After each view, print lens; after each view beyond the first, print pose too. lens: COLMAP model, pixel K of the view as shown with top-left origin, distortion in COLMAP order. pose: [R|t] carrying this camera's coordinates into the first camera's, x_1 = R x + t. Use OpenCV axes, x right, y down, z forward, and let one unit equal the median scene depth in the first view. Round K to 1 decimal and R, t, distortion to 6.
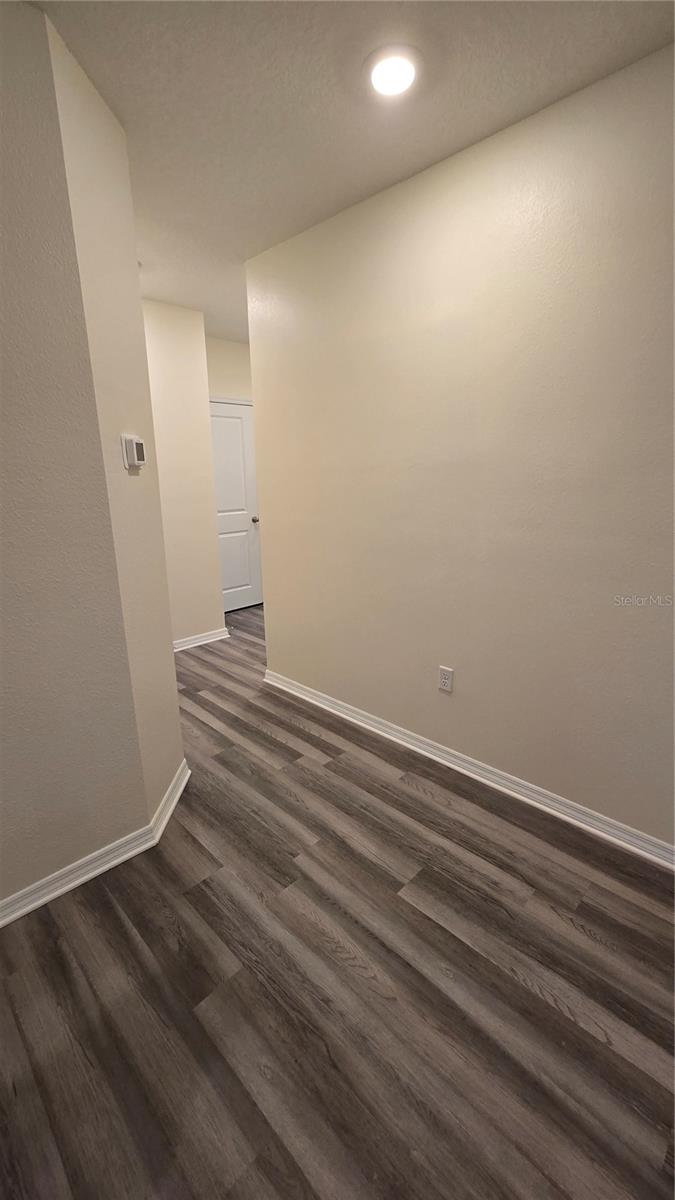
lens RADIAL K [[492.4, 0, 325.5], [0, 492.4, 608.6], [0, 0, 1]] dist [-0.010693, 0.006406]
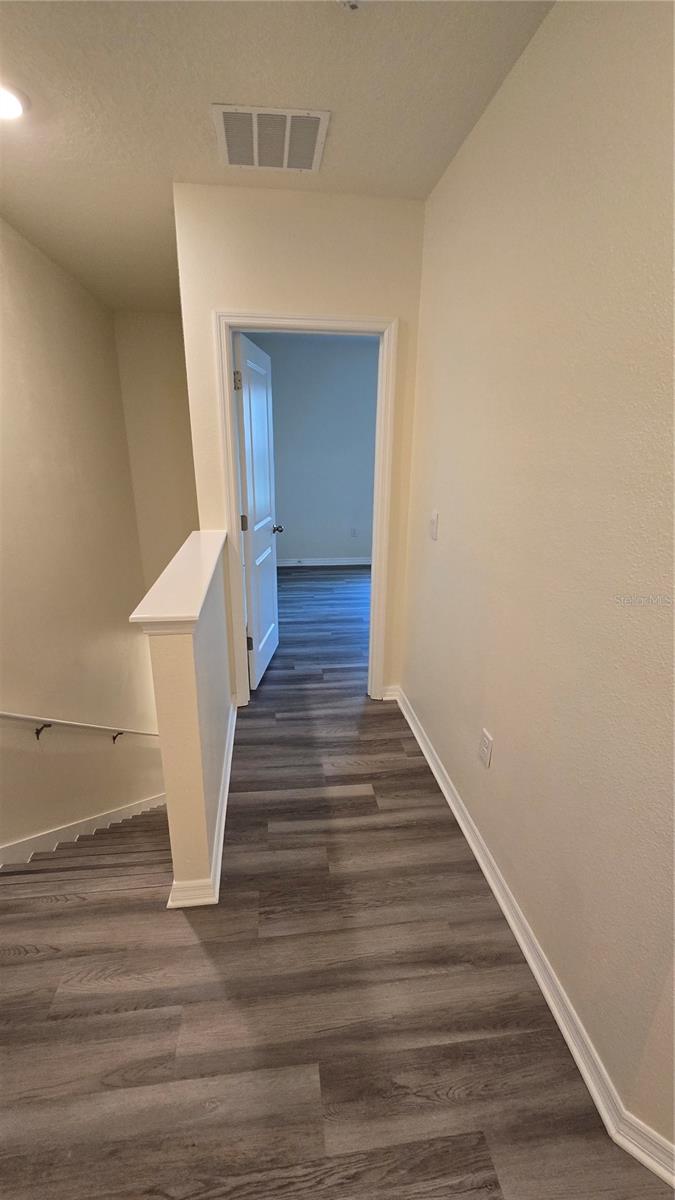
lens RADIAL K [[492.4, 0, 325.5], [0, 492.4, 608.6], [0, 0, 1]] dist [-0.010693, 0.006406]
pose [[-0.616227, 0.263373, -0.742226, 0.176721], [-0.217710, 0.848738, 0.481919, -0.353126], [0.756880, 0.458562, -0.465676, 1.016696]]
